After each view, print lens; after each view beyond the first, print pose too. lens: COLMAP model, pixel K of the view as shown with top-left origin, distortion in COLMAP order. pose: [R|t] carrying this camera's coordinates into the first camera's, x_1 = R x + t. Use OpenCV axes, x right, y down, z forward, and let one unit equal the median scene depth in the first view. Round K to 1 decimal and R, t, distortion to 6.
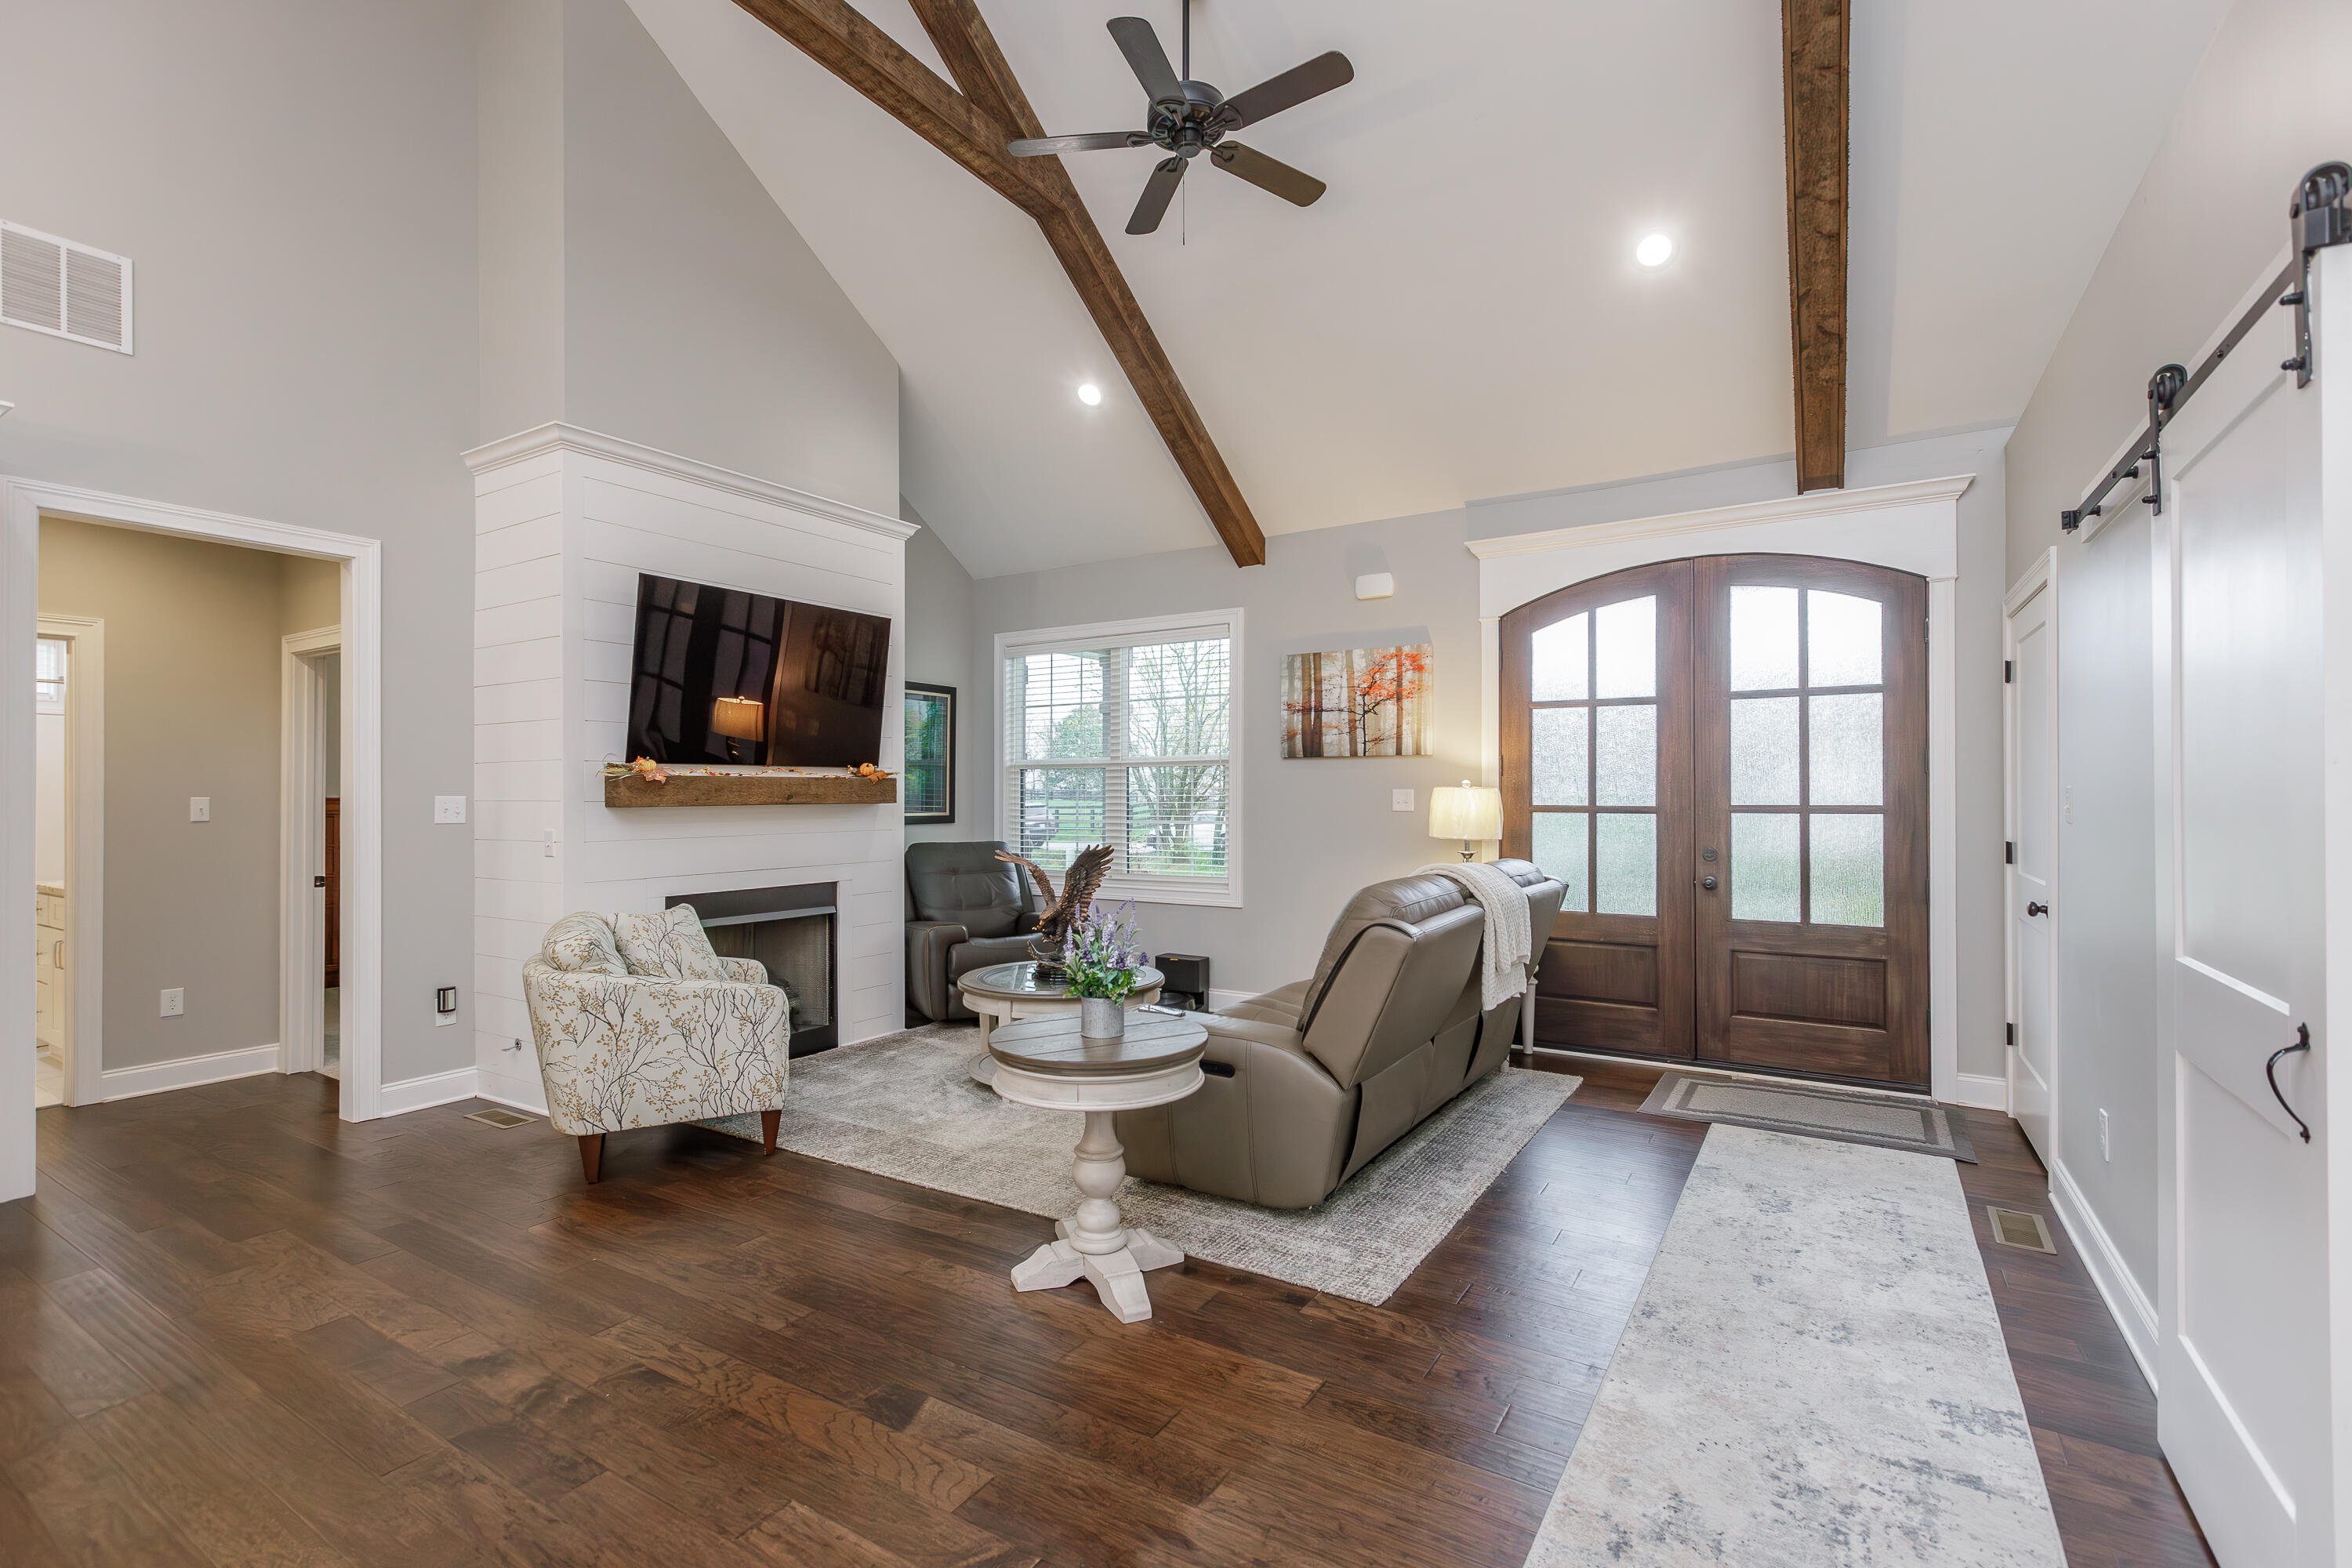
lens RADIAL K [[1057.8, 0, 1171.2], [0, 1057.8, 791.1], [0, 0, 1]] dist [0.007283, -0.001911]
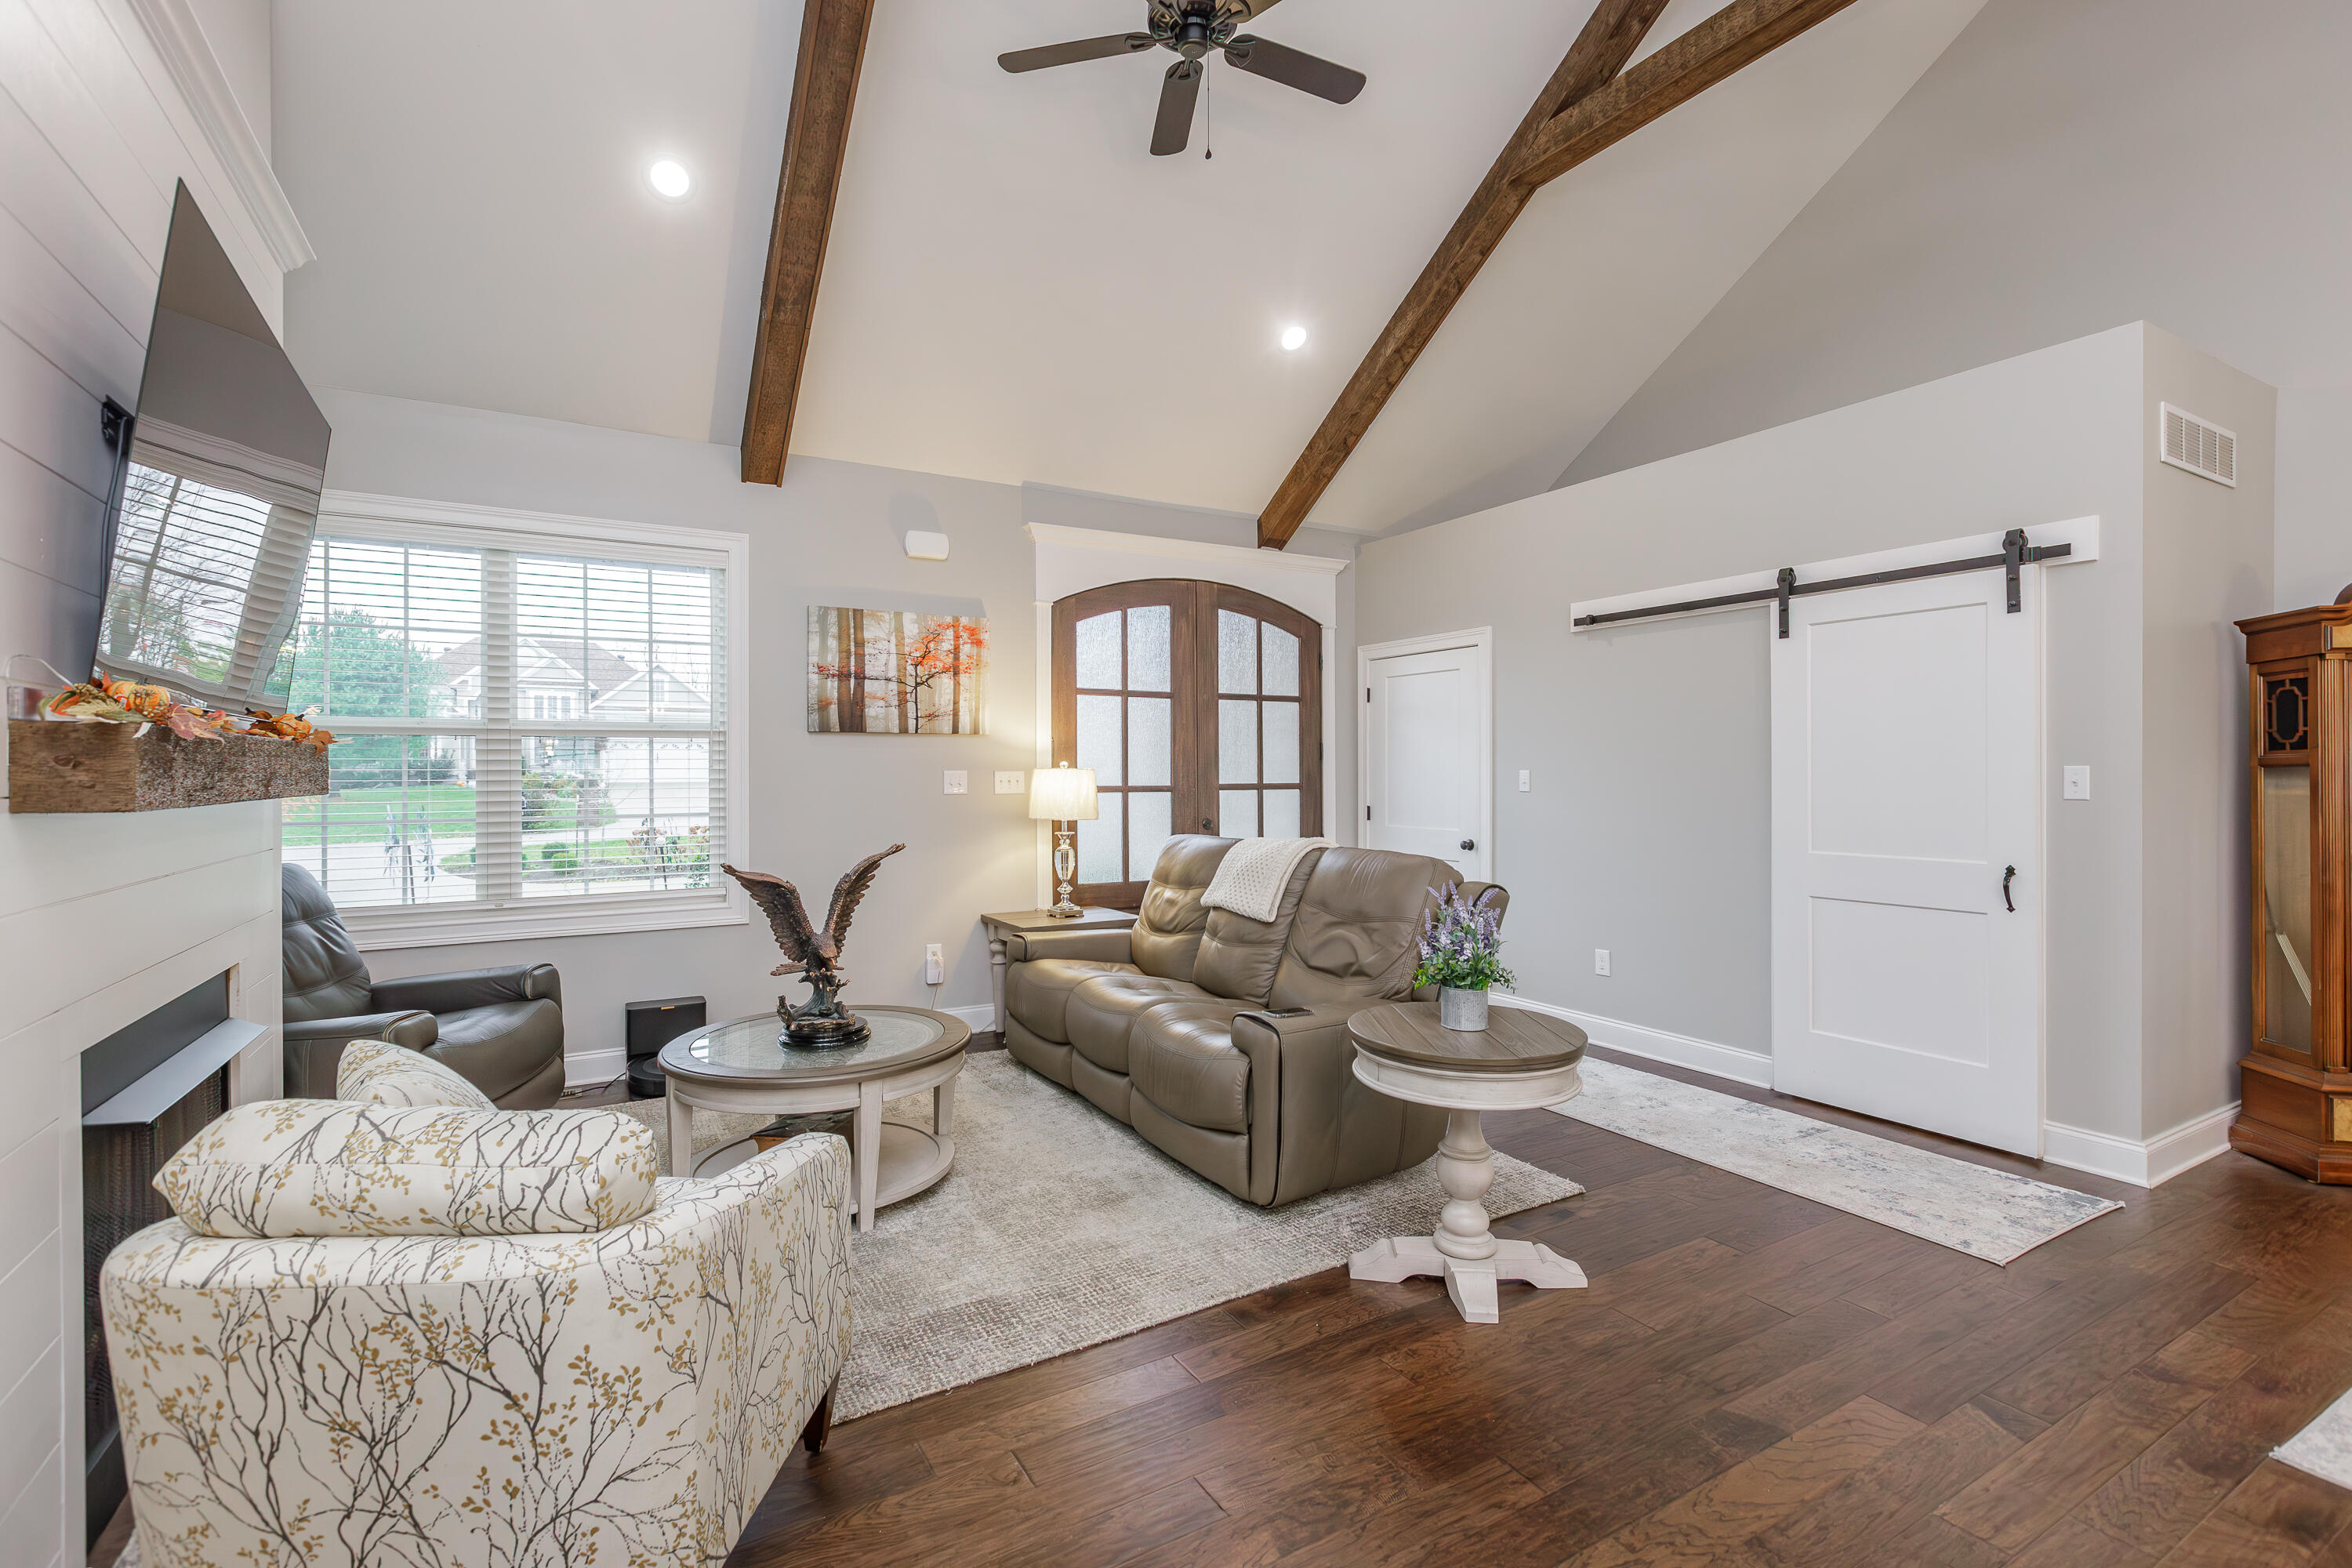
lens RADIAL K [[1057.8, 0, 1193.7], [0, 1057.8, 770.9], [0, 0, 1]] dist [0.007283, -0.001911]
pose [[0.460901, 0.003694, 0.887444, -0.507002], [0.003211, 0.999978, -0.005831, 0.004431], [-0.887446, 0.005537, 0.460879, 0.387698]]
